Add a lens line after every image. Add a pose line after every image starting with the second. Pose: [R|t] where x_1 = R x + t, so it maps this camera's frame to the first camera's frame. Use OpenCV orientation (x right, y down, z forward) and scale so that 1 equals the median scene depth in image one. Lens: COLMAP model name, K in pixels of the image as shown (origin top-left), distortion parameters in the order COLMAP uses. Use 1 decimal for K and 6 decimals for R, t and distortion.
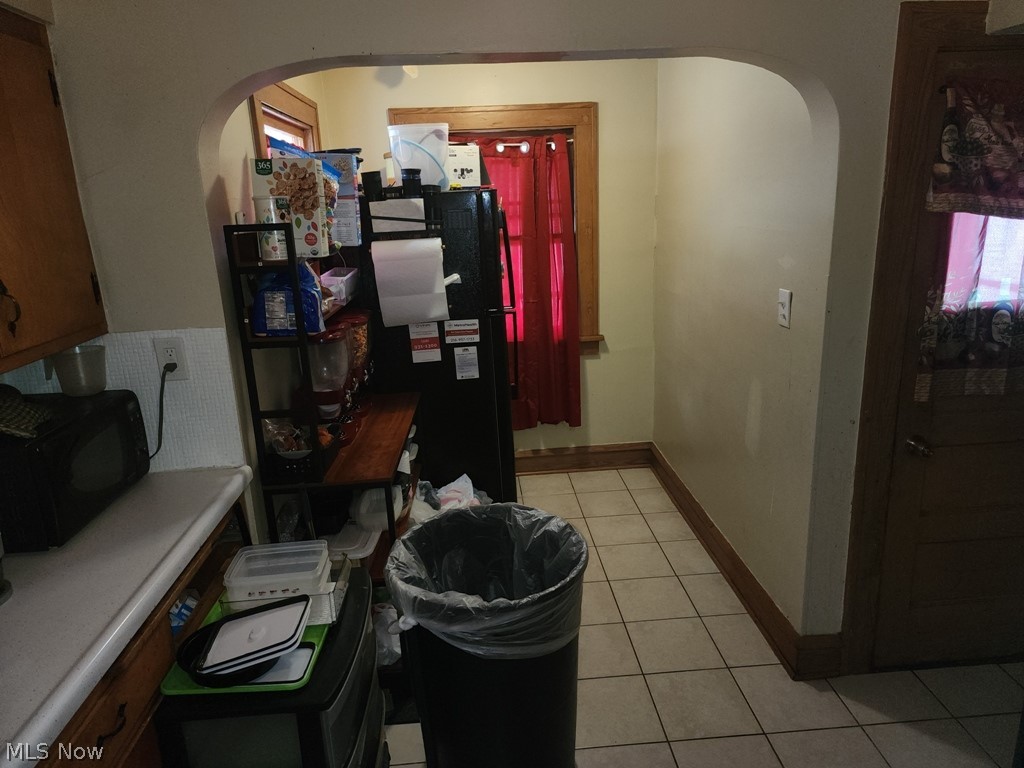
lens RADIAL K [[684.9, 0, 512.8], [0, 684.9, 383.6], [0, 0, 1]] dist [0.000724, -0.001011]
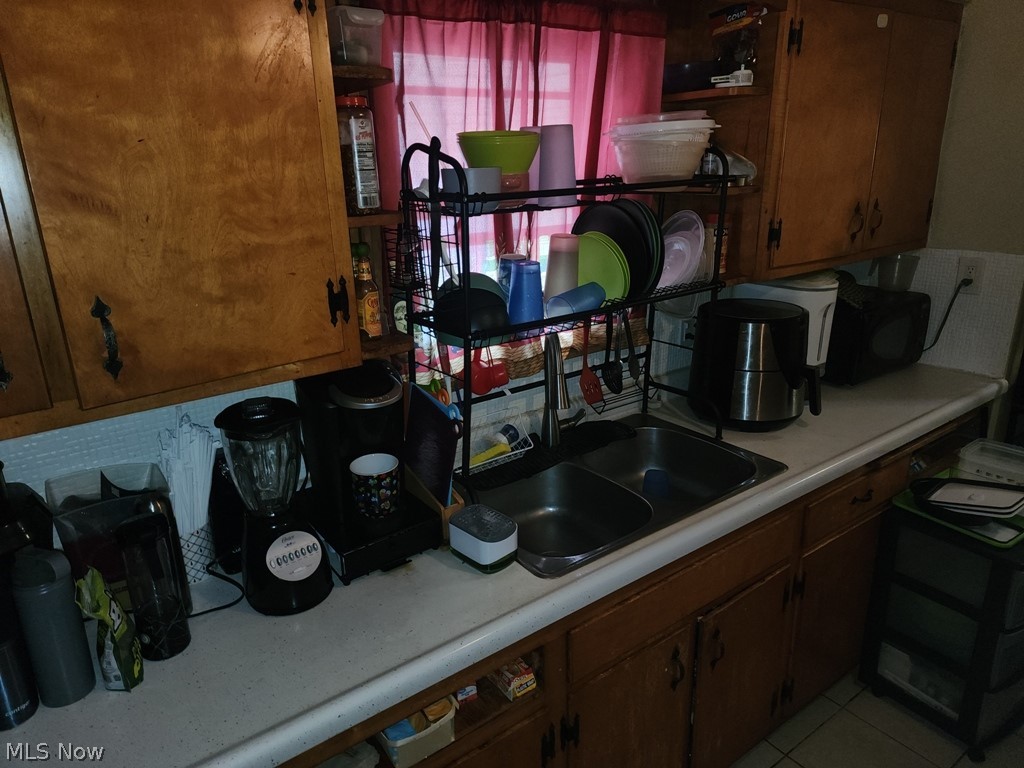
lens RADIAL K [[684.9, 0, 510.5], [0, 684.9, 384.2], [0, 0, 1]] dist [0.000724, -0.001011]
pose [[0.532751, 0.285157, -0.796782, 0.091557], [-0.222625, 0.955582, 0.193135, 0.096783], [0.816464, 0.074491, 0.572570, -0.352905]]
